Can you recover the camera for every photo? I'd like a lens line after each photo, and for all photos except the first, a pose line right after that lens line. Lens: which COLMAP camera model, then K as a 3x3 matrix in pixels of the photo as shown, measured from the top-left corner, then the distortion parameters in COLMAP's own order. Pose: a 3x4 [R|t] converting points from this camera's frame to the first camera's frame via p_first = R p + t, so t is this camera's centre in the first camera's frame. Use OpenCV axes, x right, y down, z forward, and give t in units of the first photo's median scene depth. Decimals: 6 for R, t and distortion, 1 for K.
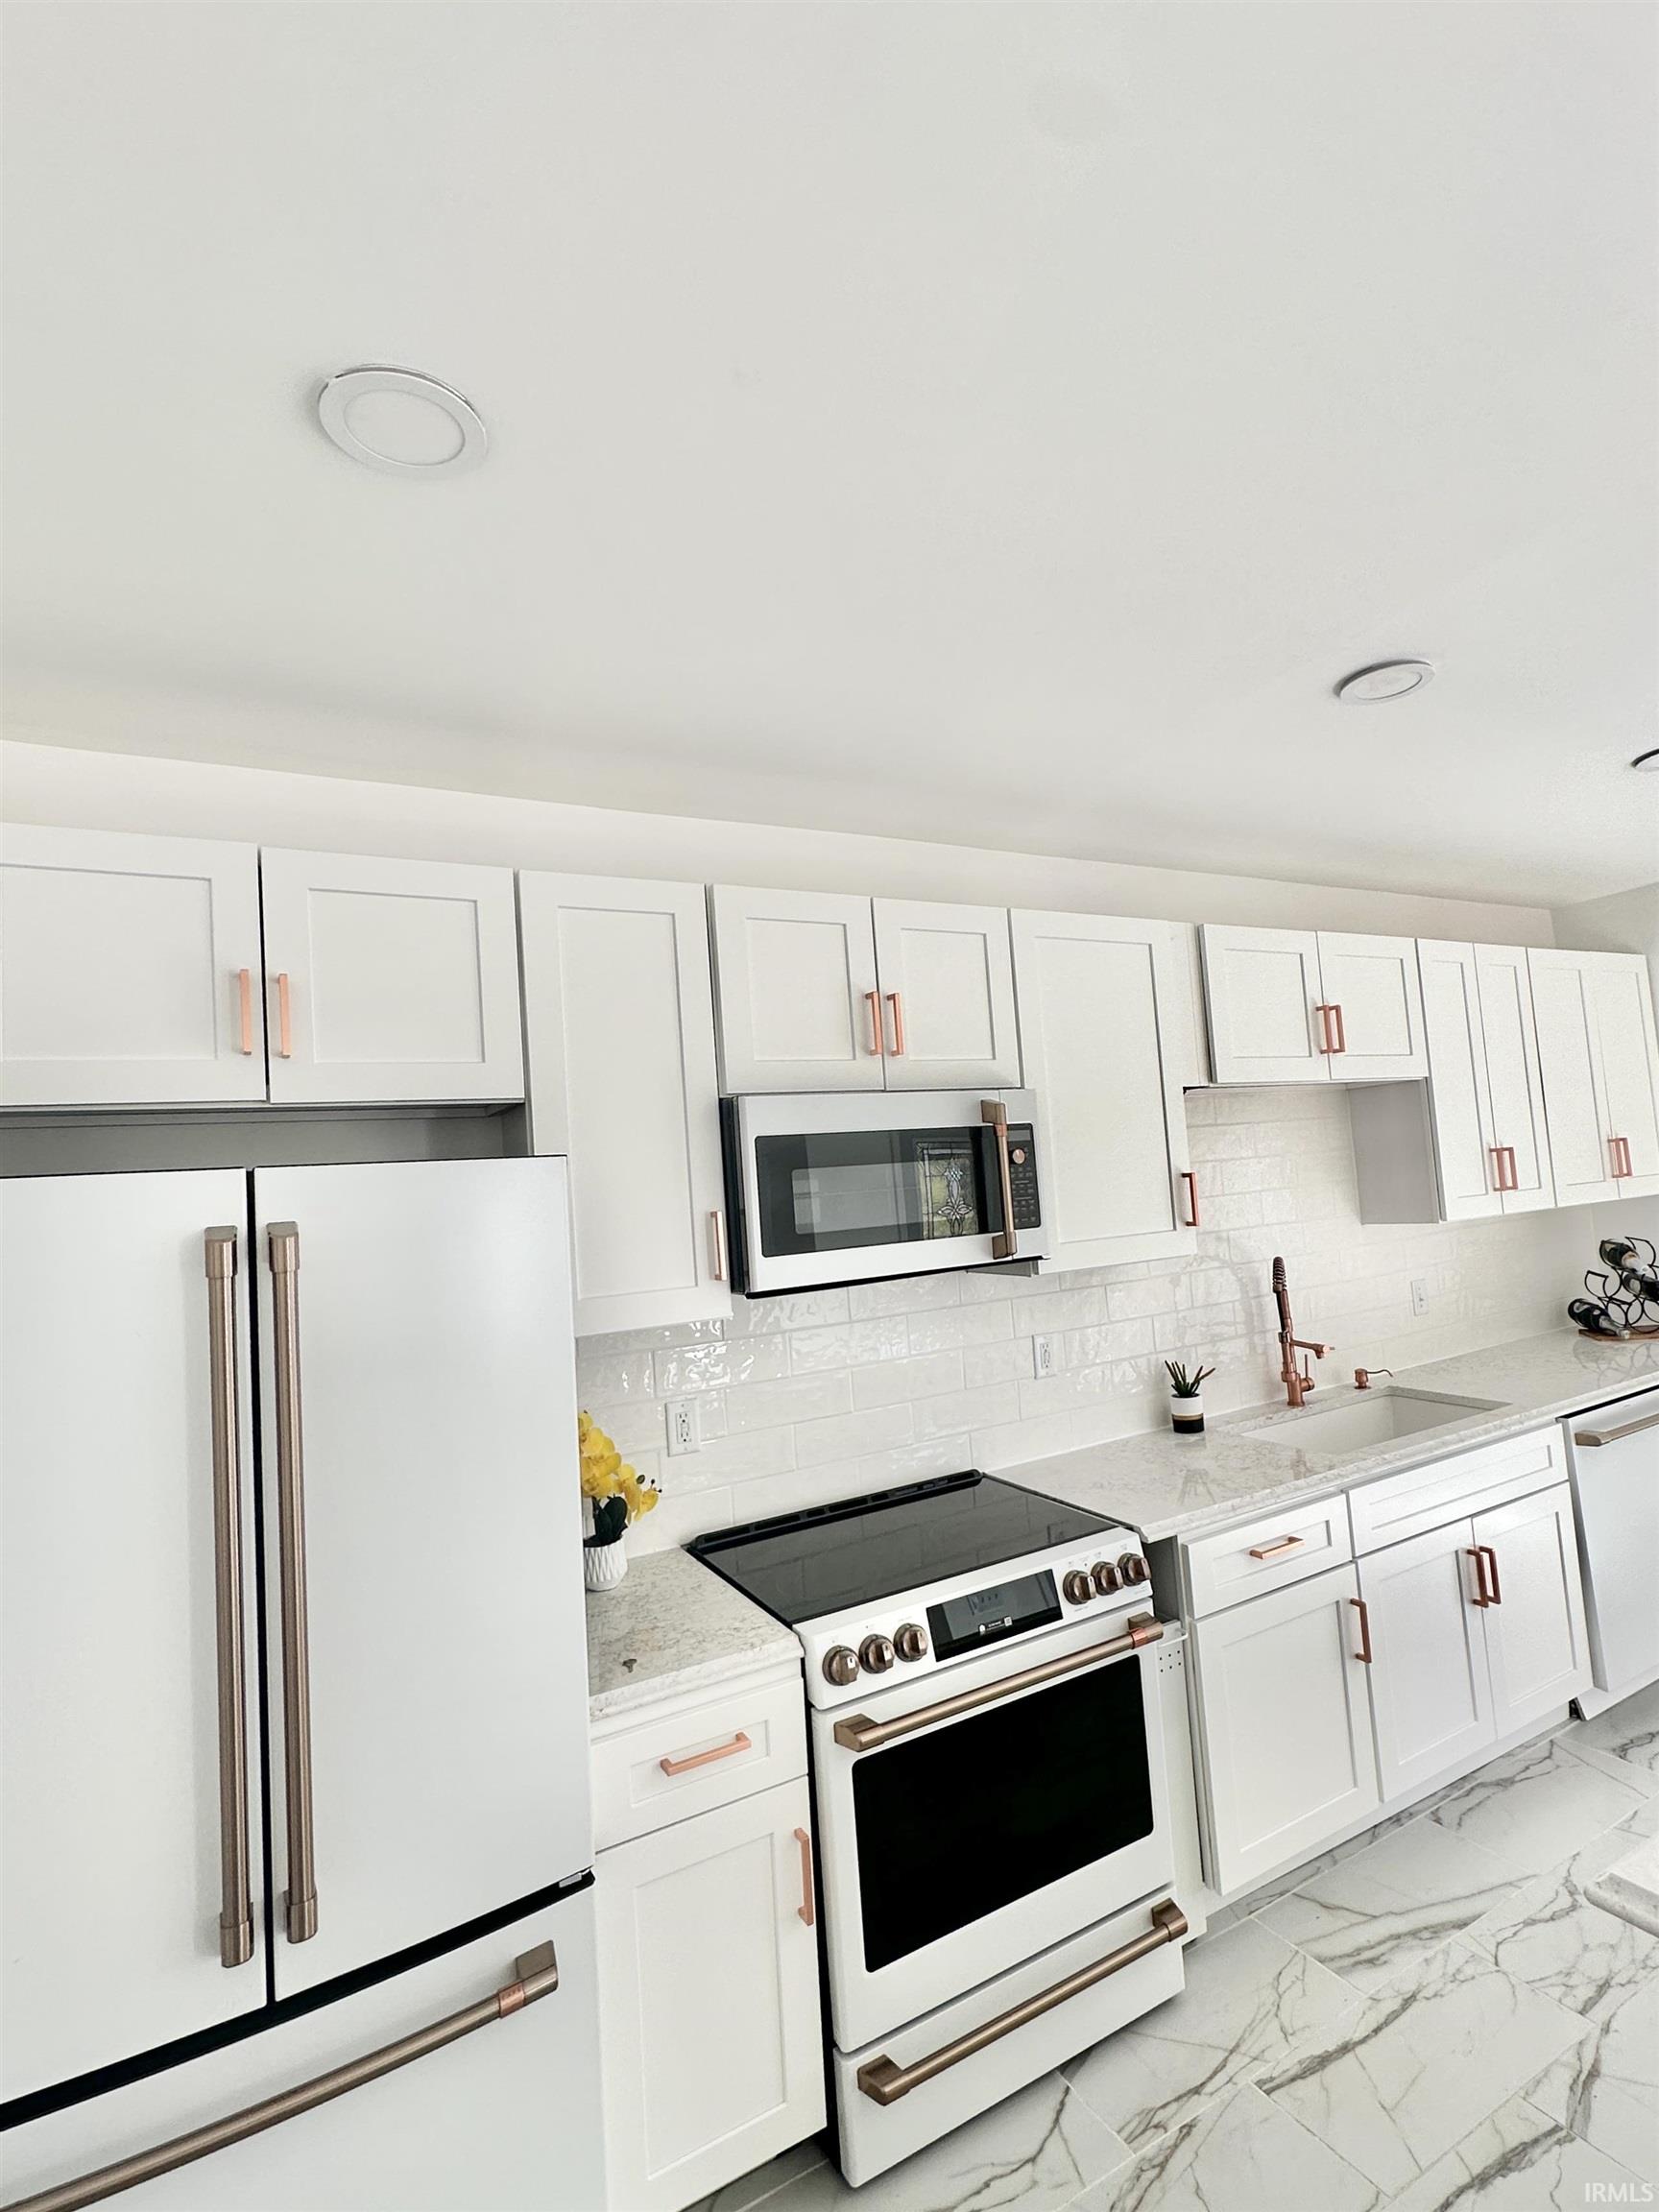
lens RADIAL K [[1109.2, 0, 902.6], [0, 1109.2, 1111.0], [0, 0, 1]] dist [-0.001919, 0.002414]
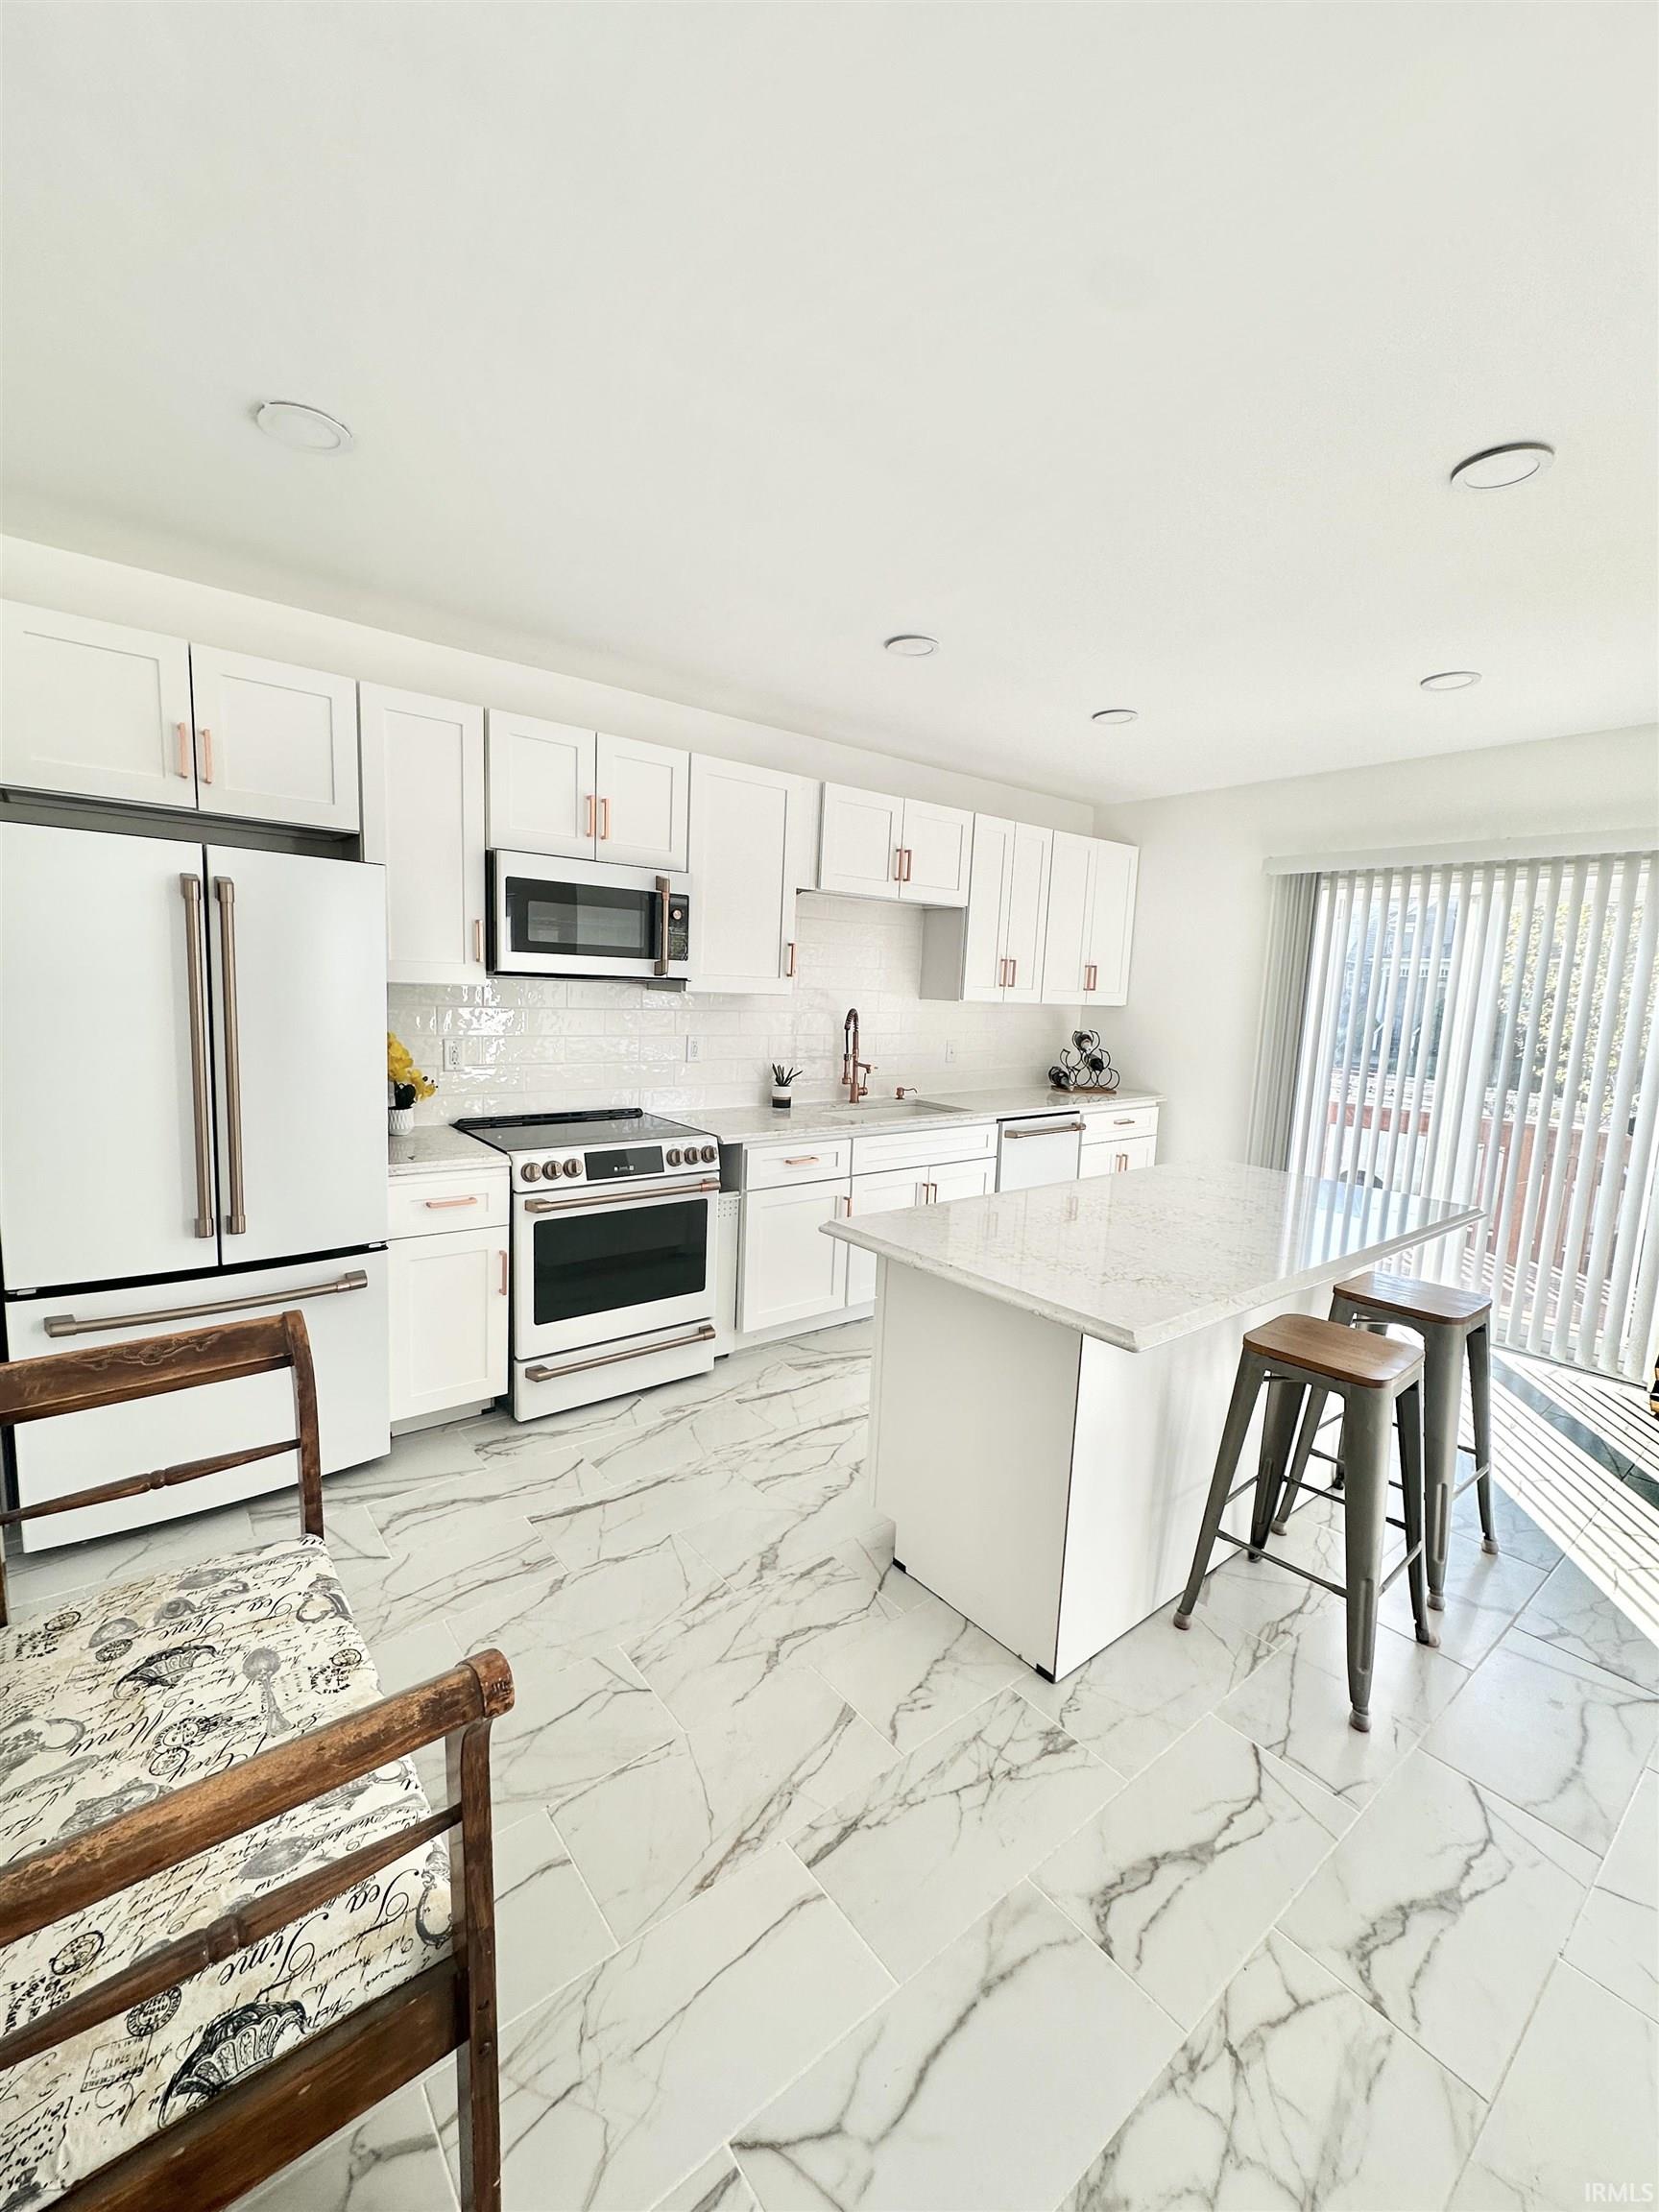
lens RADIAL K [[932.6, 0, 807.4], [0, 932.6, 1123.8], [0, 0, 1]] dist [-0.001608, 0.001354]
pose [[0.984670, 0.098707, 0.143812, 0.132880], [-0.127447, 0.970043, 0.206816, 0.032638], [-0.119089, -0.221974, 0.967753, -0.433860]]
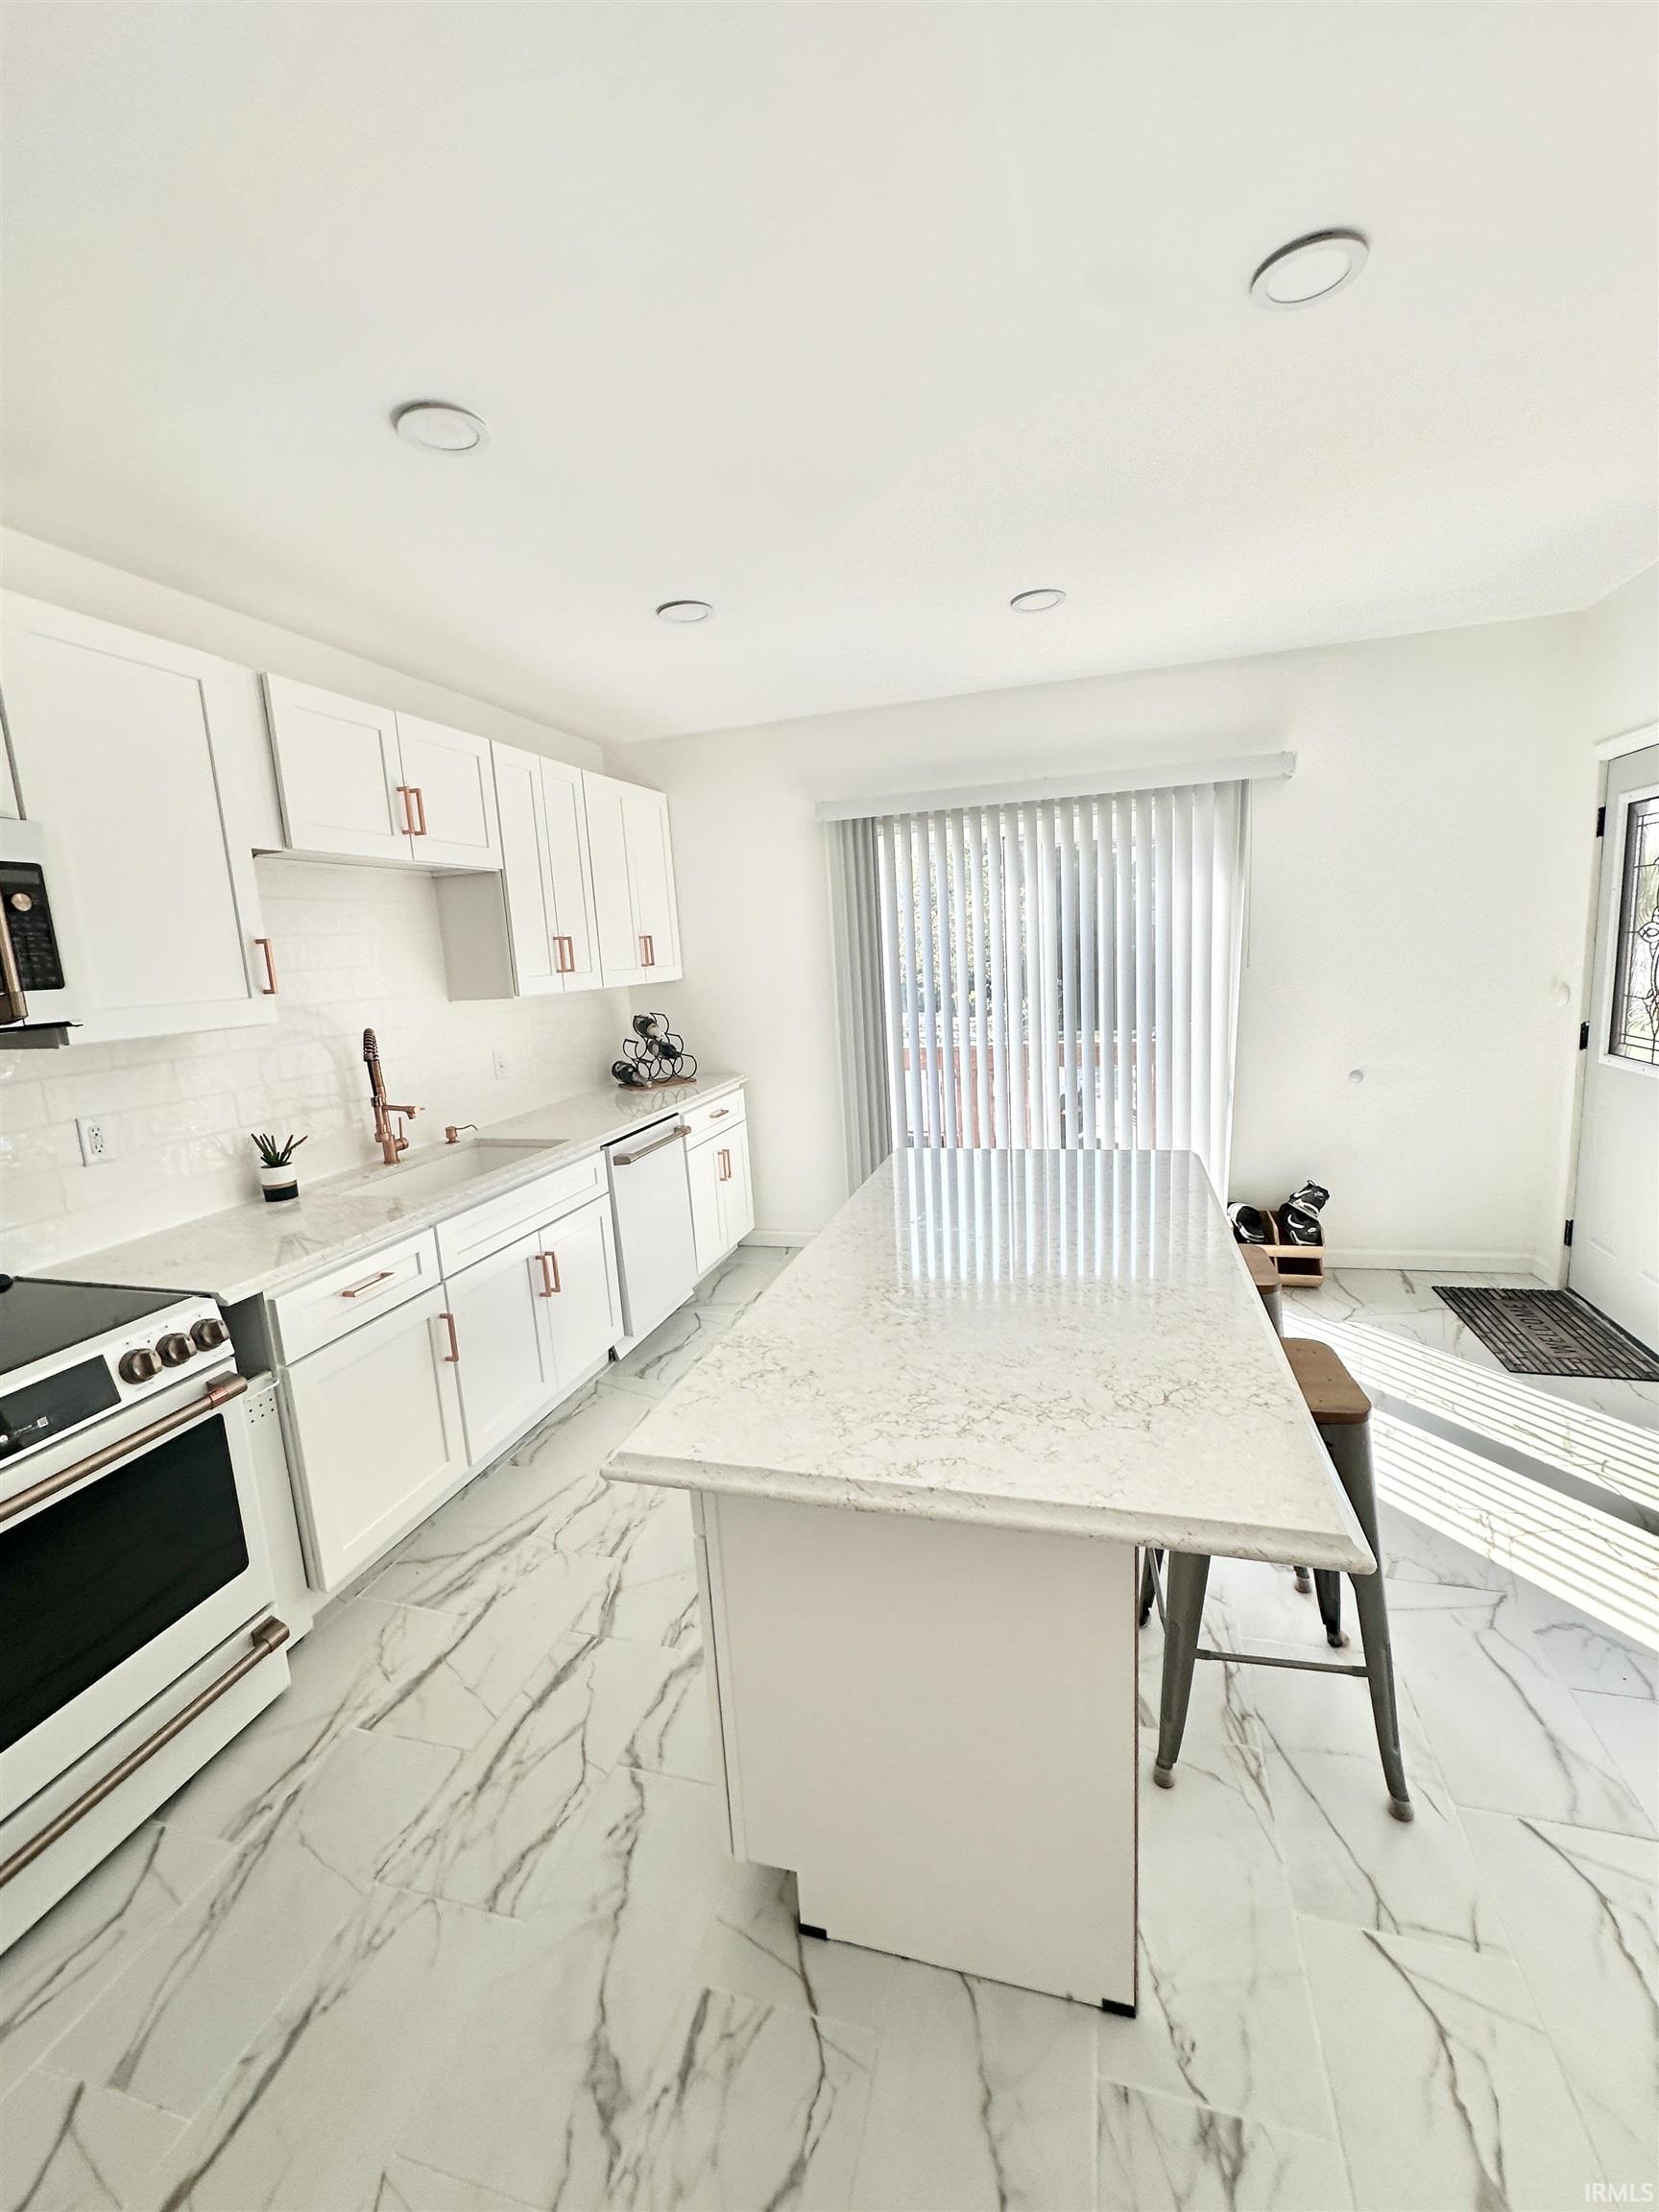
lens RADIAL K [[932.6, 0, 830.3], [0, 932.6, 1115.5], [0, 0, 1]] dist [-0.001608, 0.001354]
pose [[0.724927, -0.086210, 0.683410, 0.055673], [-0.046165, 0.983826, 0.173076, 0.051927], [-0.687277, -0.157017, 0.709222, 0.064332]]
